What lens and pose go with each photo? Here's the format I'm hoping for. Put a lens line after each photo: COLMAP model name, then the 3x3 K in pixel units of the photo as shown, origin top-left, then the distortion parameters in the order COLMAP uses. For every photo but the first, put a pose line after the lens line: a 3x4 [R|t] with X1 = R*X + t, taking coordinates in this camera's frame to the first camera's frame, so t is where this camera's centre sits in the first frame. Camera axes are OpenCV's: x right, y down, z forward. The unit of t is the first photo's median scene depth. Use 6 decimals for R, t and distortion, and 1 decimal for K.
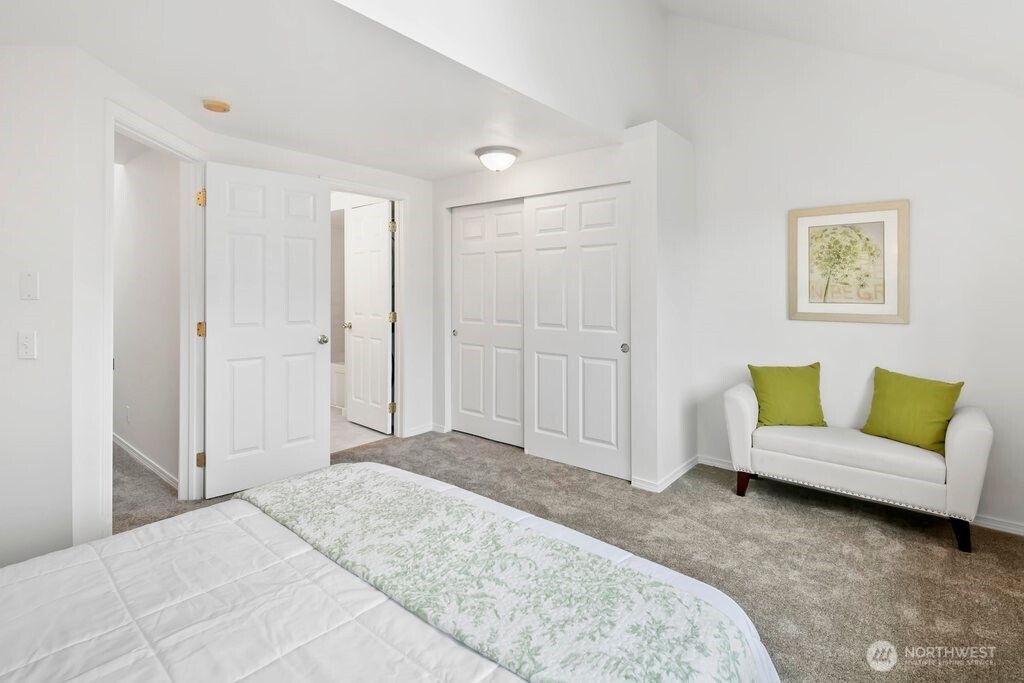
lens RADIAL K [[501.1, 0, 513.7], [0, 501.1, 295.2], [0, 0, 1]] dist [0.001488, -0.000125]
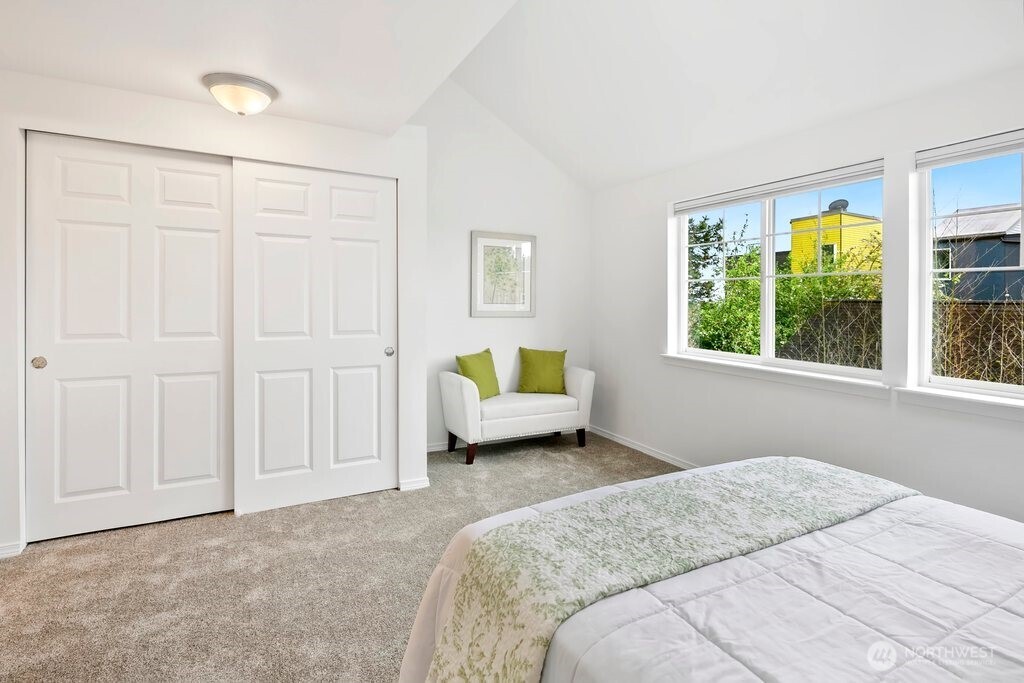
lens RADIAL K [[504.4, 0, 514.1], [0, 504.4, 304.3], [0, 0, 1]] dist [0.003008, 0.000098]
pose [[0.365445, -0.003436, 0.930827, -0.613741], [-0.003932, 0.999979, 0.005235, 0.009689], [-0.930825, -0.005573, 0.365424, 0.447313]]
